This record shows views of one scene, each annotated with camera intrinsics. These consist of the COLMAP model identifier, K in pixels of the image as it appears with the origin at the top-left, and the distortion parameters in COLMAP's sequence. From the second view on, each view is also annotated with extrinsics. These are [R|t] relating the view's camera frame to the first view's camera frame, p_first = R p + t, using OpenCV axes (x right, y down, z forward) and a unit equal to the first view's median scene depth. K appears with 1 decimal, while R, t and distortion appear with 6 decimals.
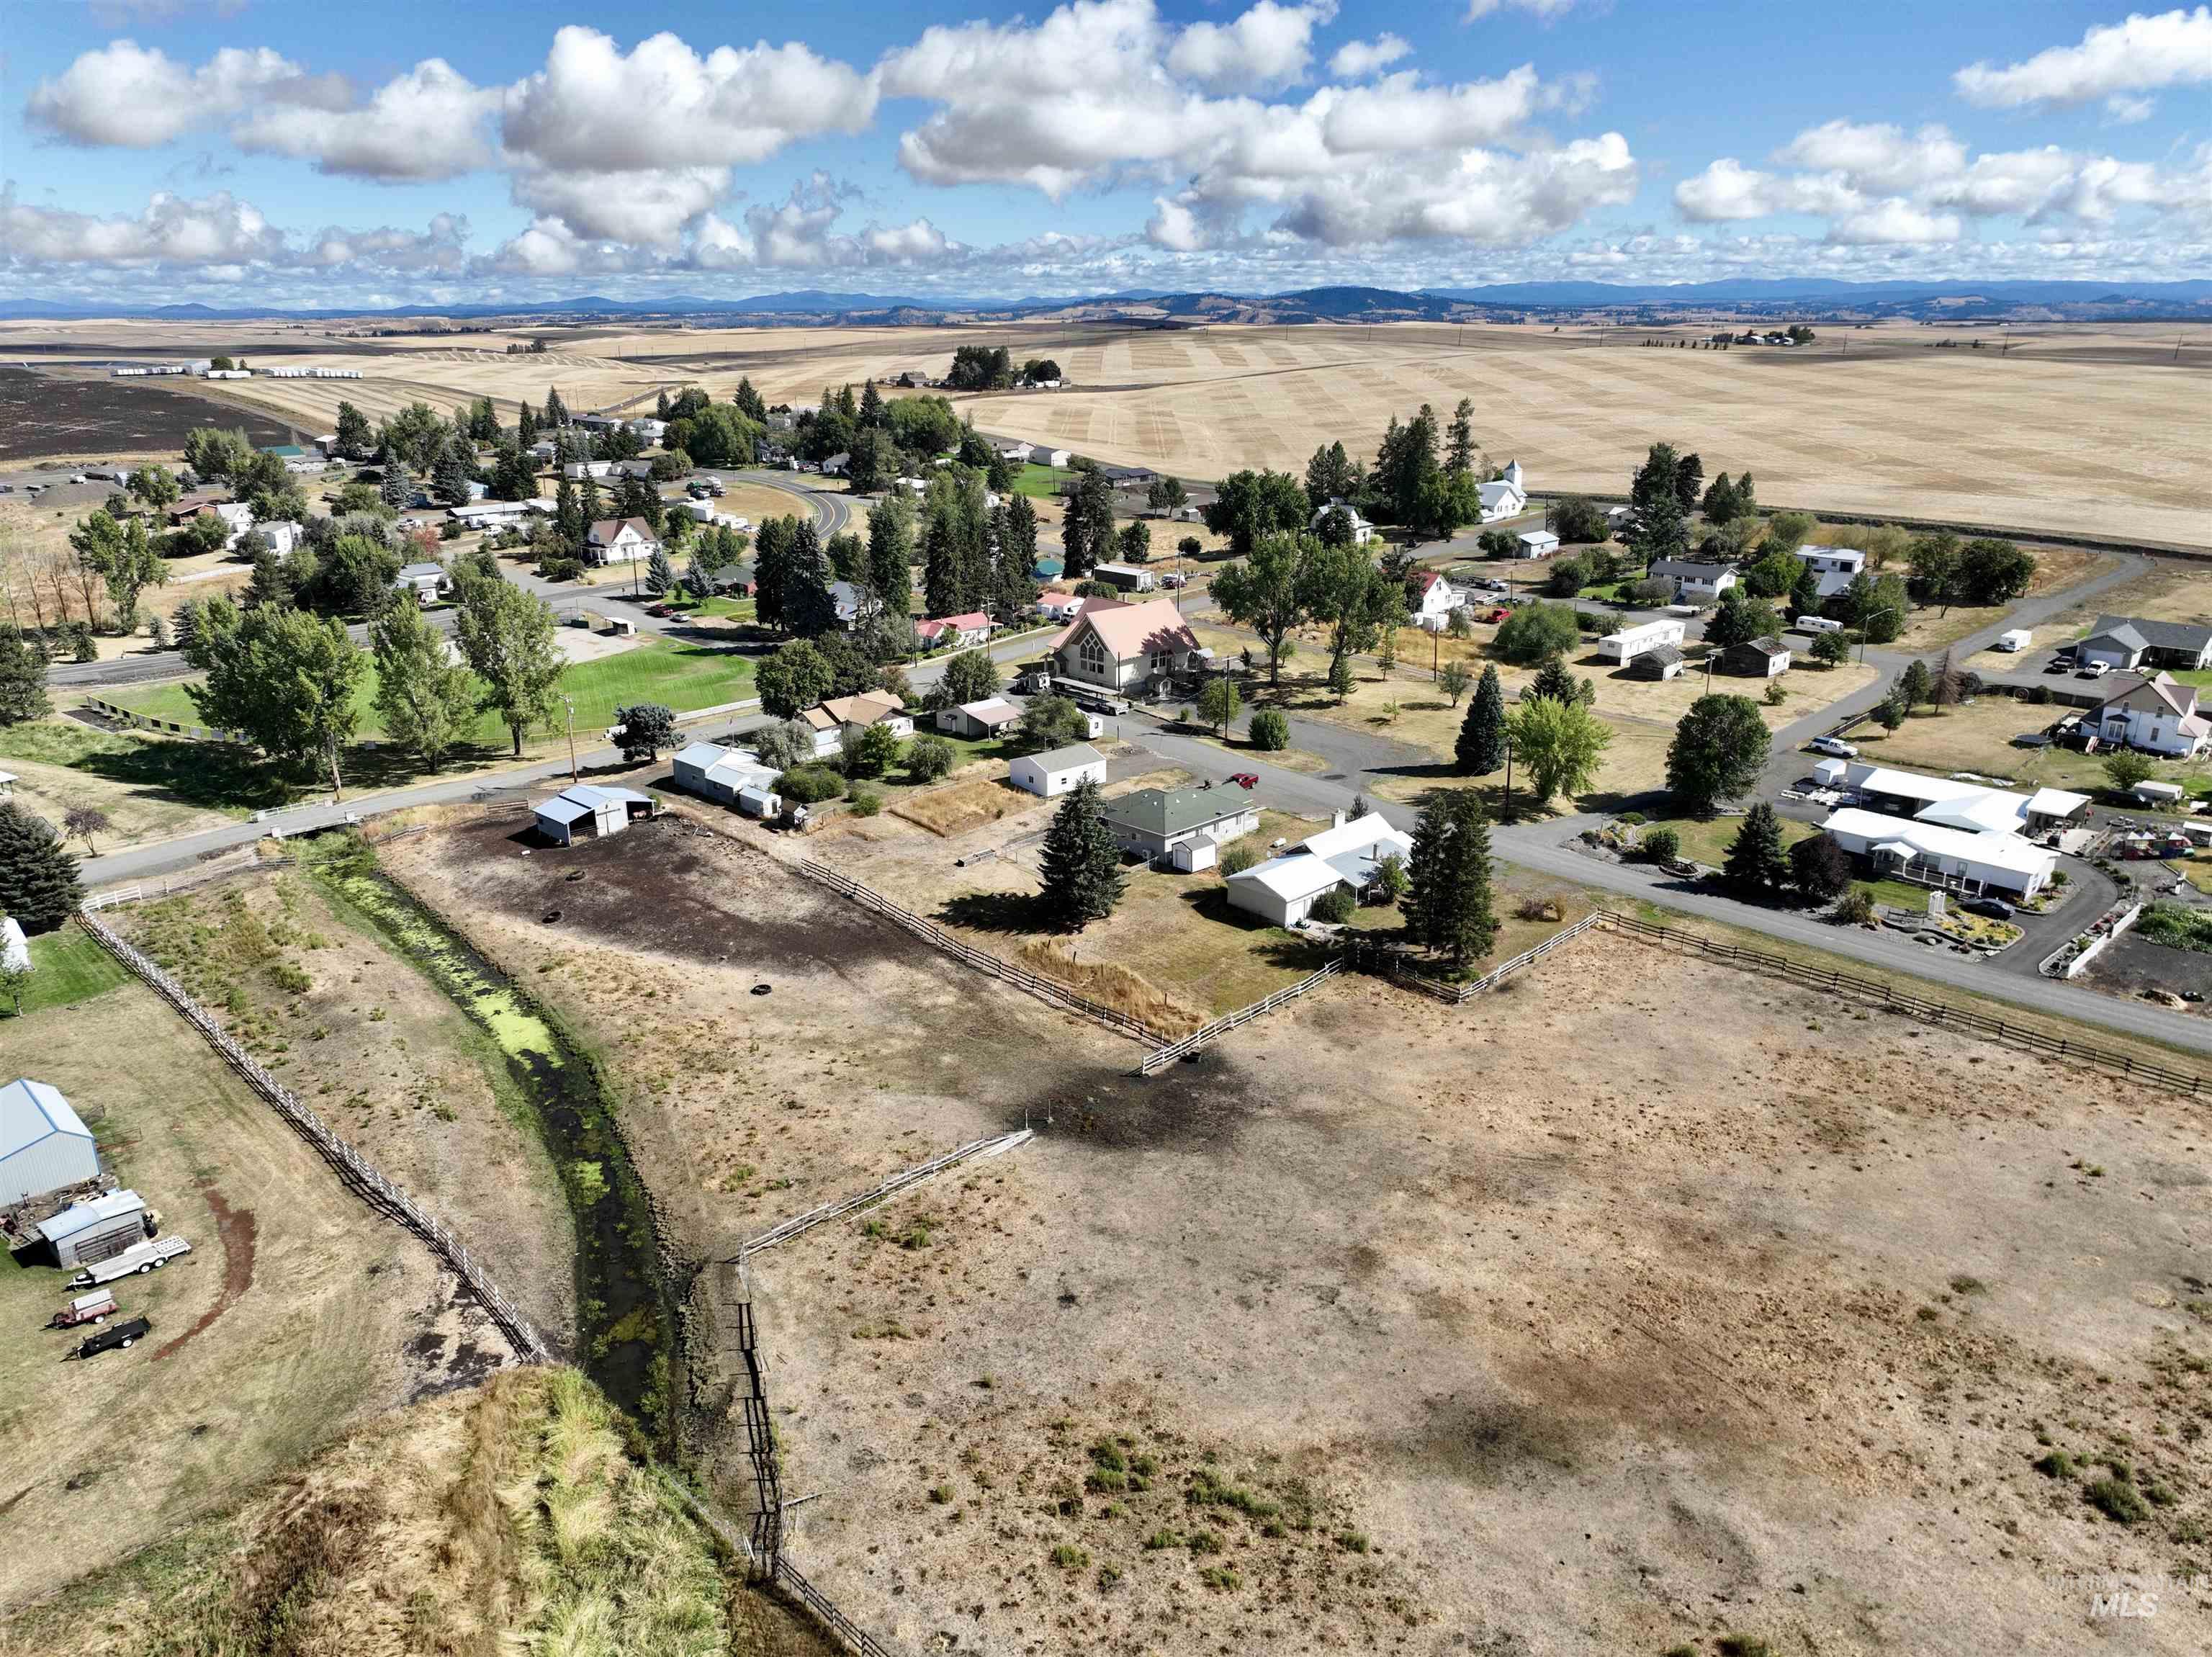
lens RADIAL K [[1558.8, 0, 1106.0], [0, 1558.8, 828.5], [0, 0, 1]] dist [0.005195, 0.011543]
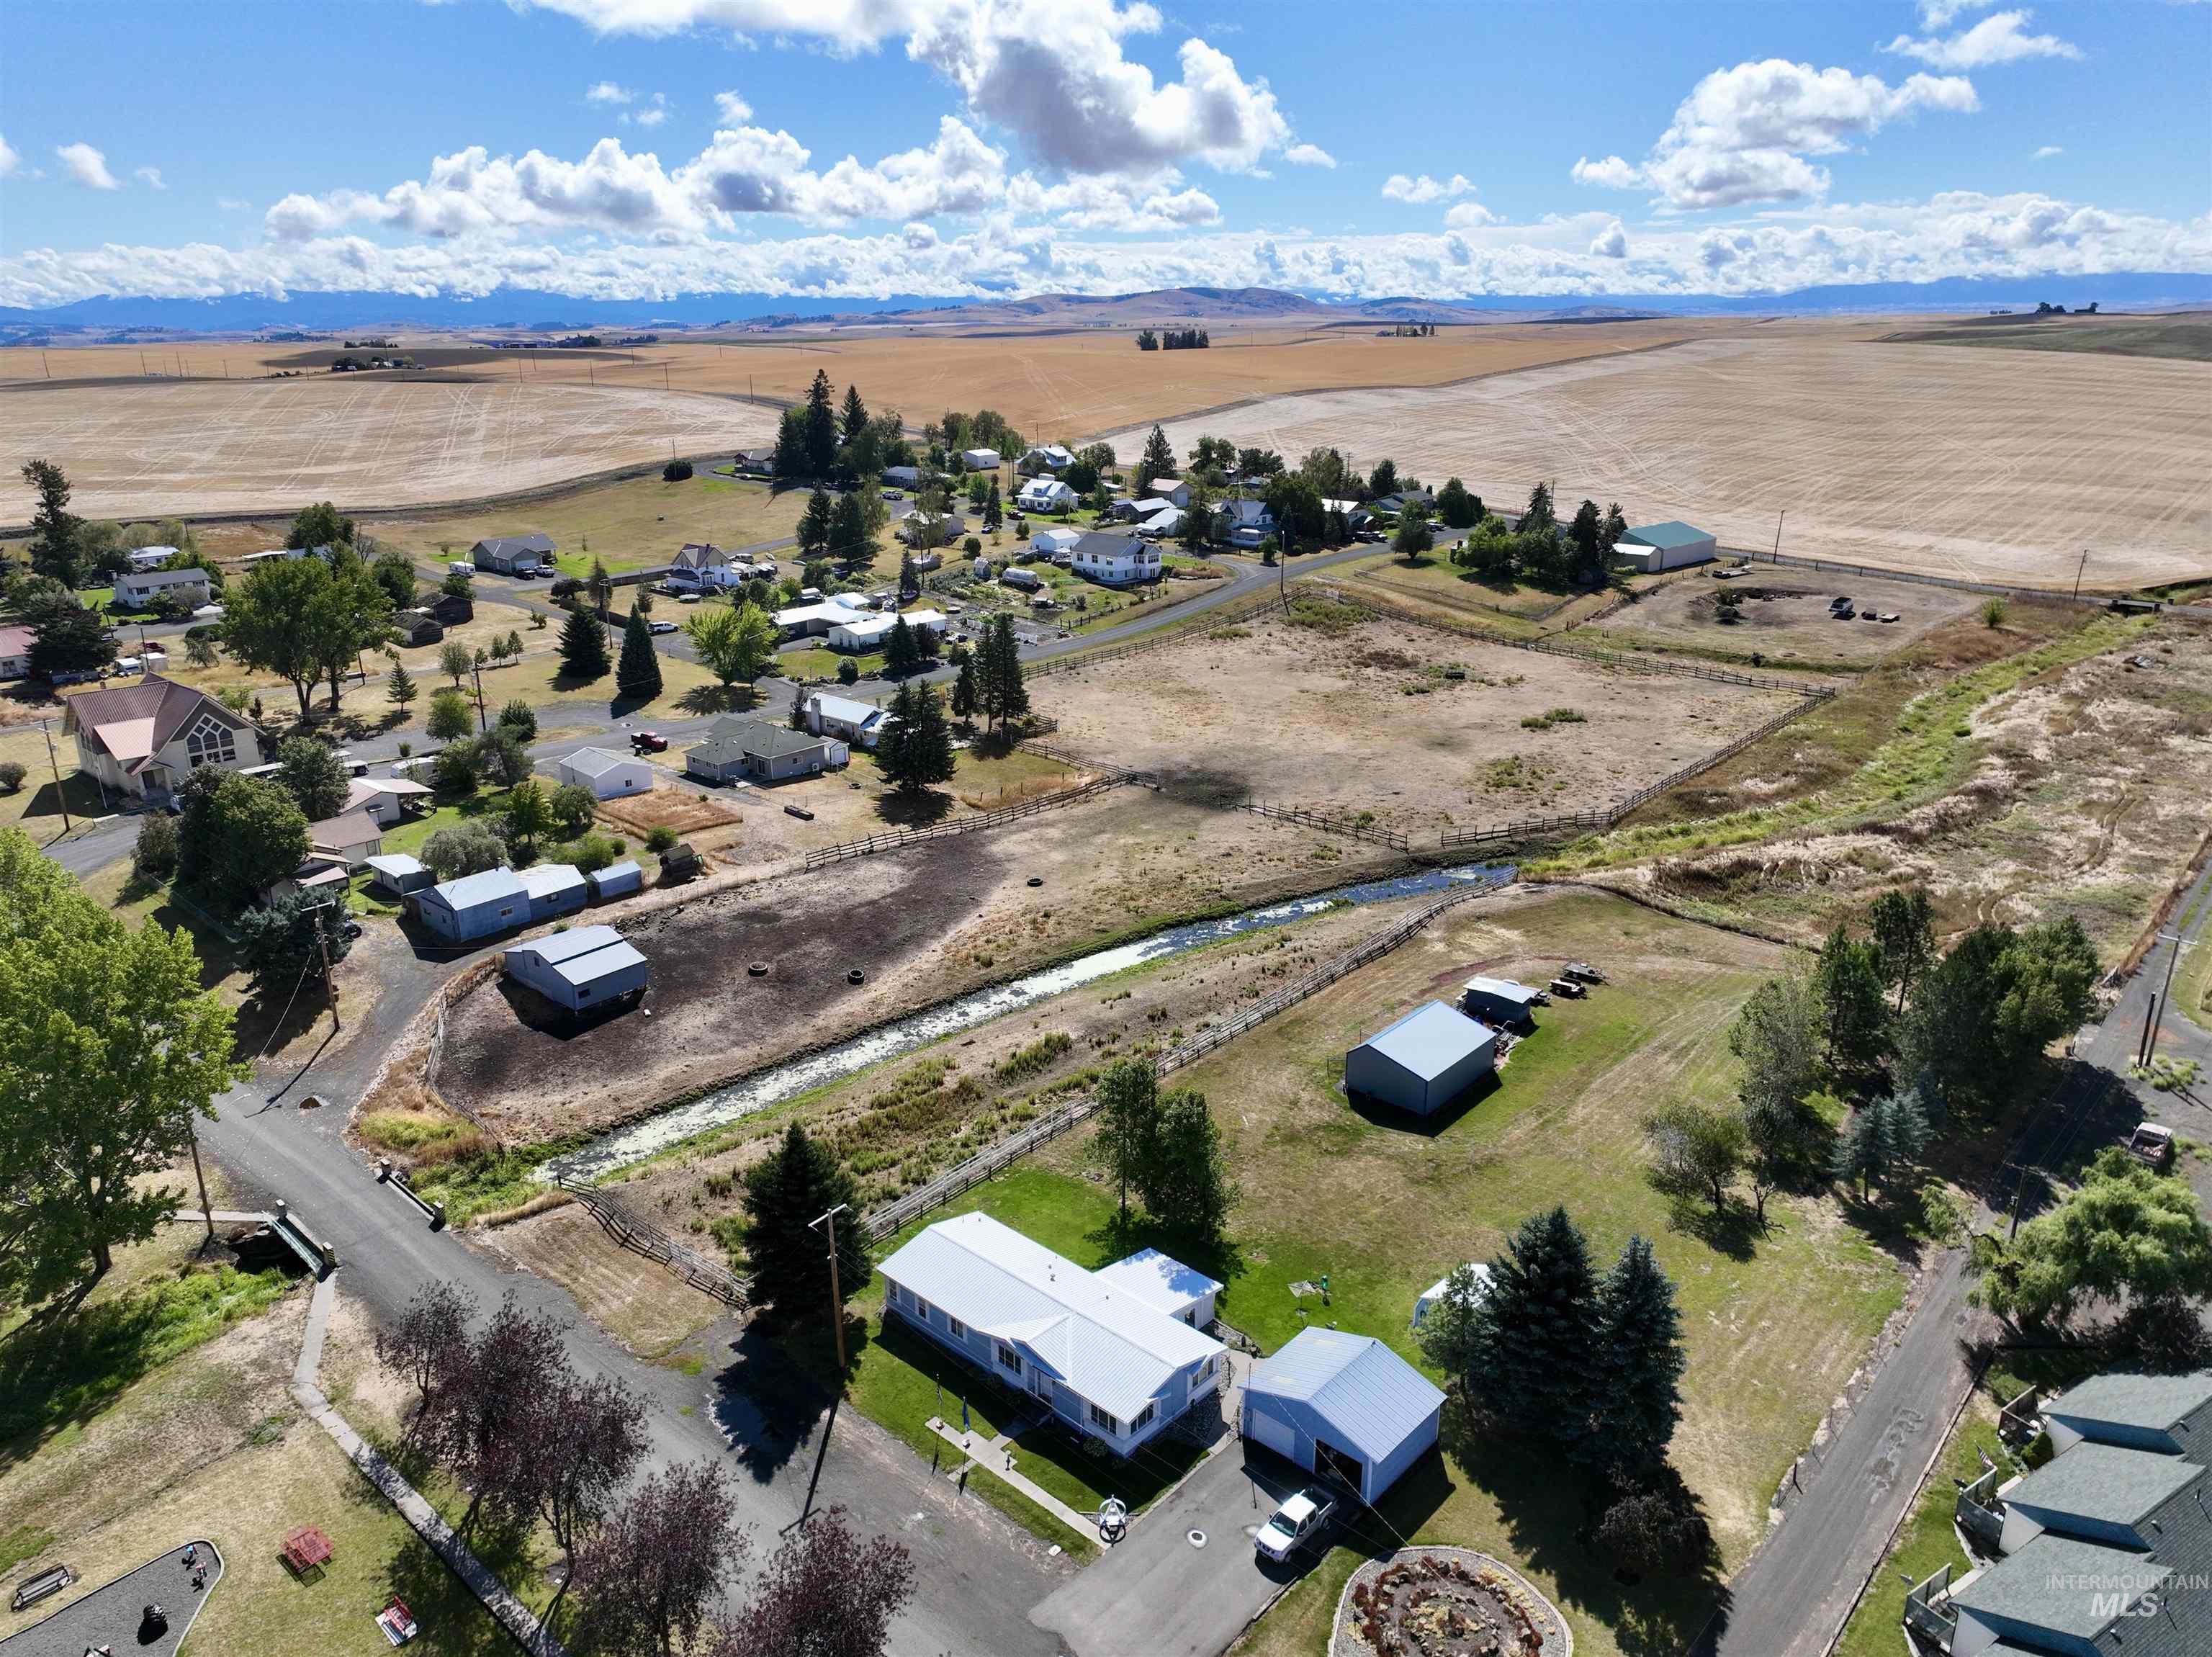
lens RADIAL K [[1558.8, 0, 1106.0], [0, 1558.8, 828.5], [0, 0, 1]] dist [0.005195, 0.011543]
pose [[-0.066226, -0.311493, 0.947938, -1.337727], [0.322169, 0.892466, 0.315772, -0.291142], [-0.944363, 0.326308, 0.041249, 0.886227]]
